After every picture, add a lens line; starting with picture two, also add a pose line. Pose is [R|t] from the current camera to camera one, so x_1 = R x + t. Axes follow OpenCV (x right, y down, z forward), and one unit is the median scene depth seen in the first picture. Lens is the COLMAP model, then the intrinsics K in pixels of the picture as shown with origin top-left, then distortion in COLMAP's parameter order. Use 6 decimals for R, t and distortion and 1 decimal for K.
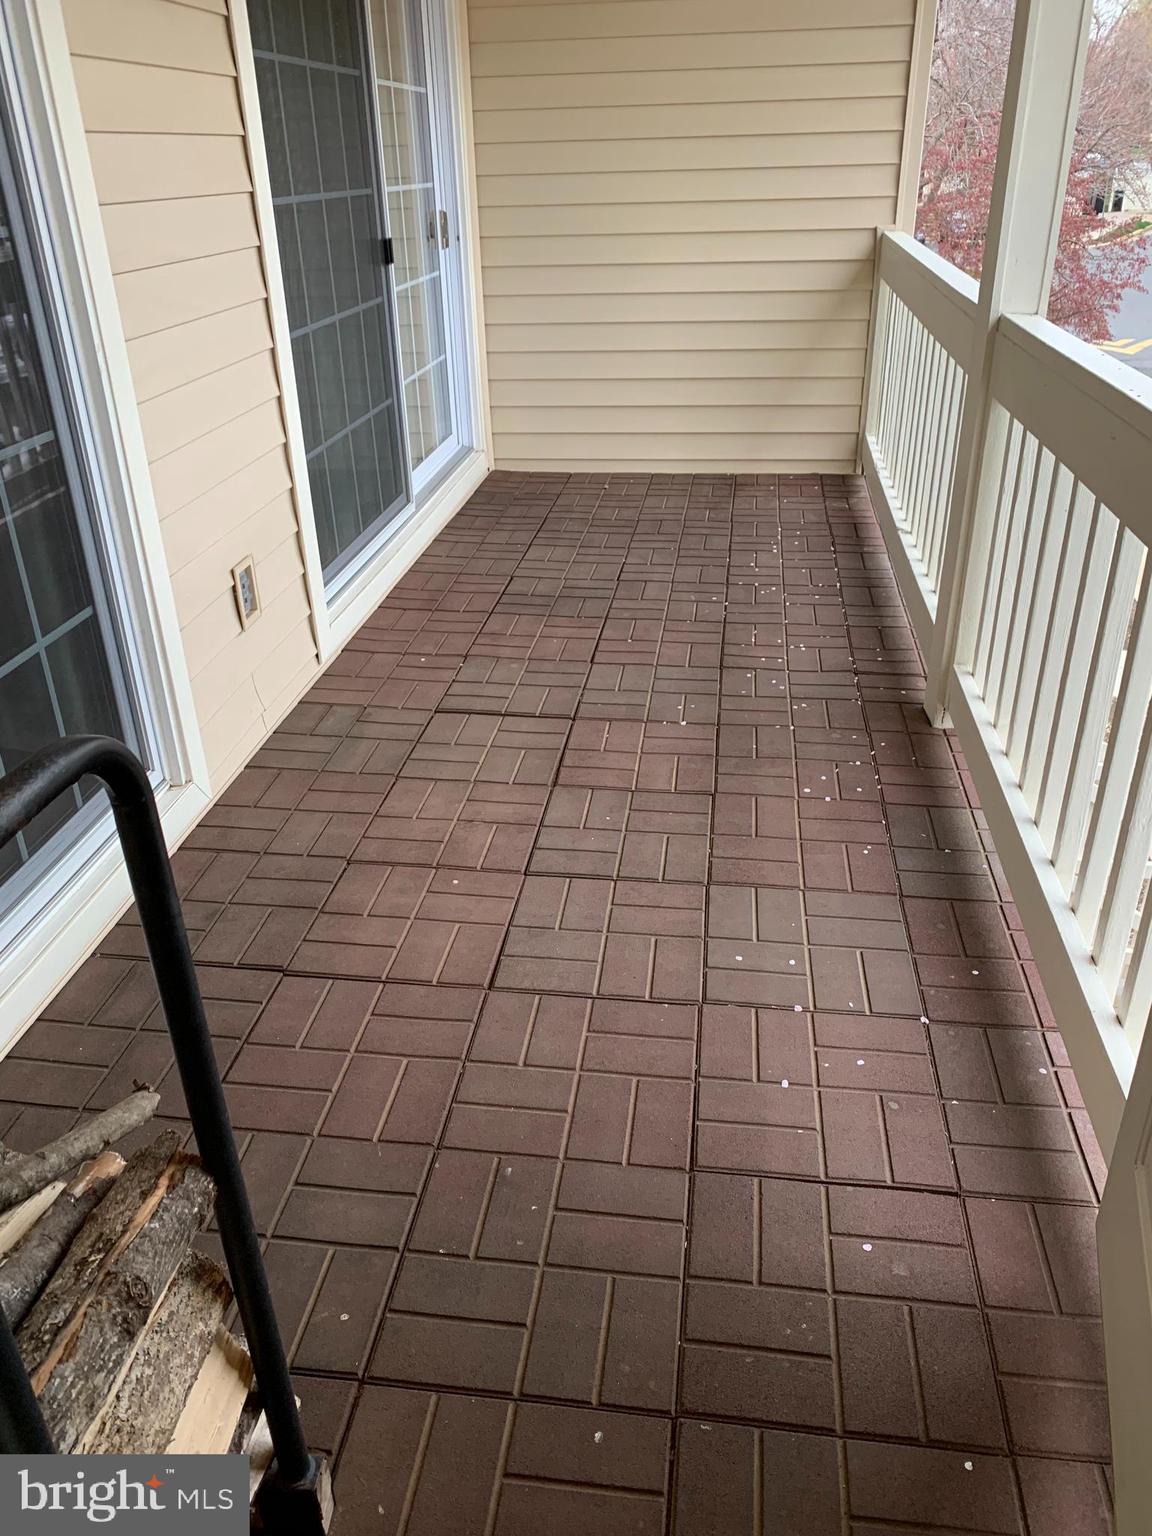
lens RADIAL K [[1192.5, 0, 576.0], [0, 1192.5, 768.0], [0, 0, 1]] dist [0.120342, -0.246632]
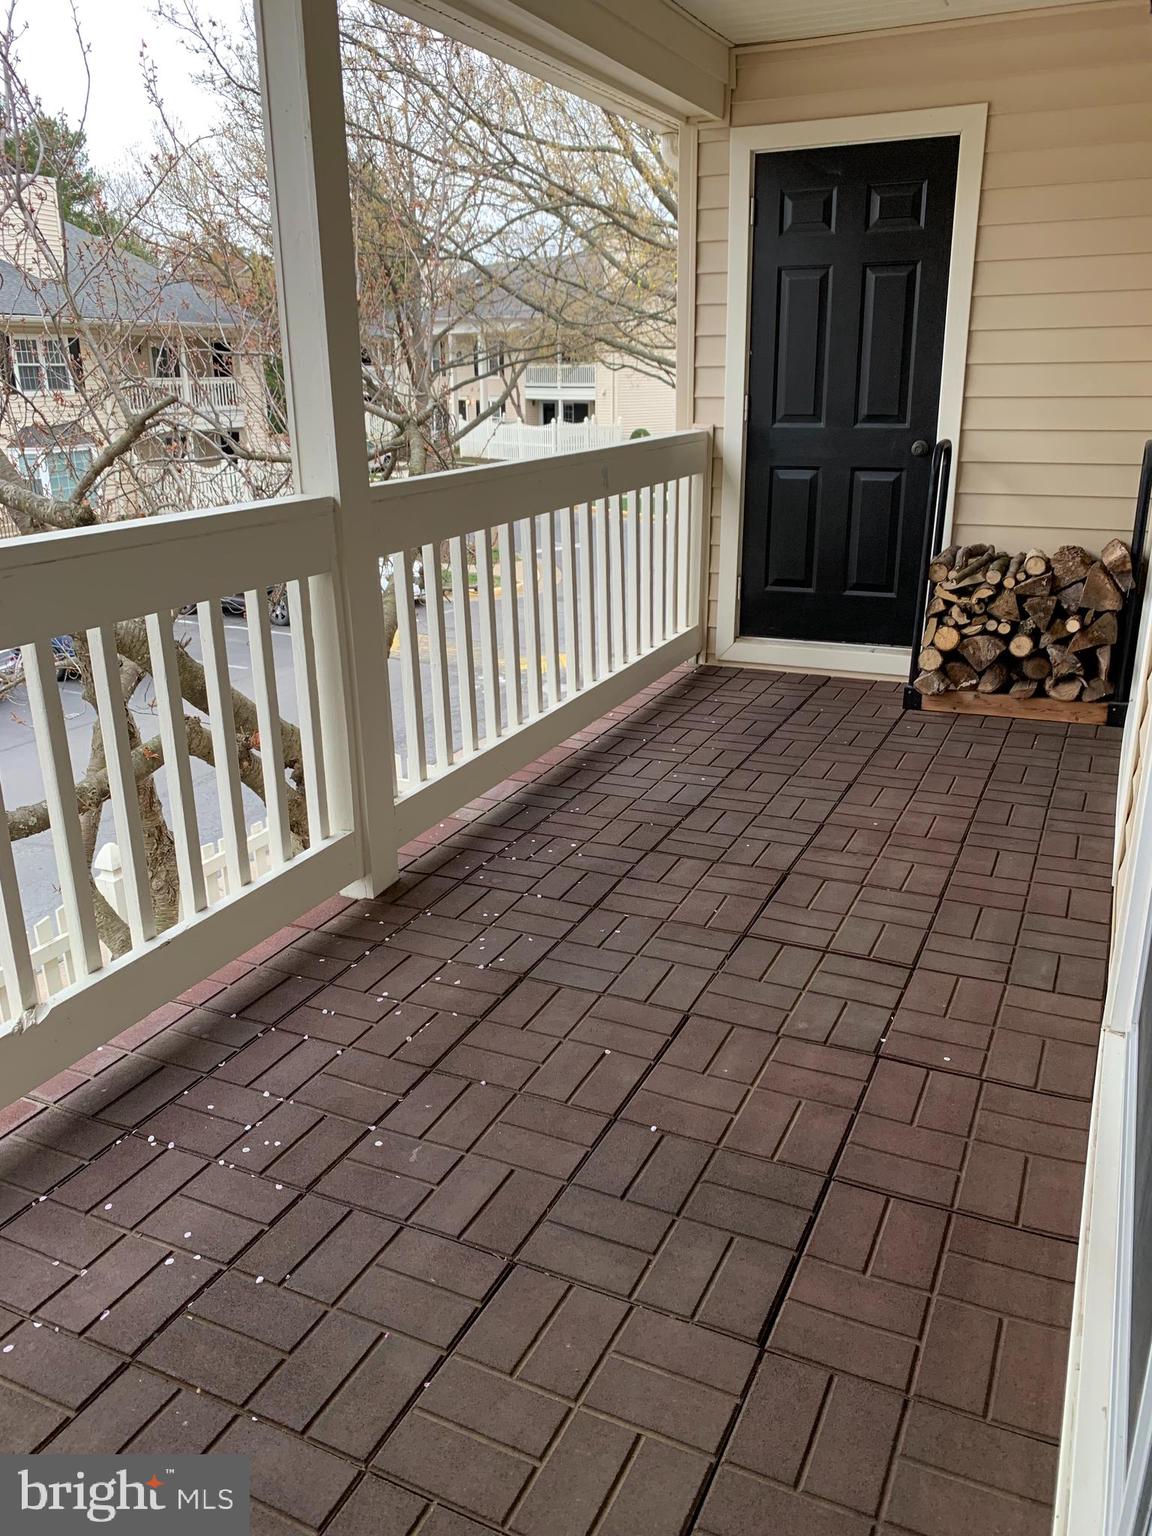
lens RADIAL K [[1192.5, 0, 576.0], [0, 1192.5, 768.0], [0, 0, 1]] dist [0.120342, -0.246632]
pose [[-0.954423, -0.057791, 0.292807, -0.143215], [0.170822, 0.698711, 0.694711, -0.815935], [-0.244736, 0.713066, -0.656994, 1.633216]]
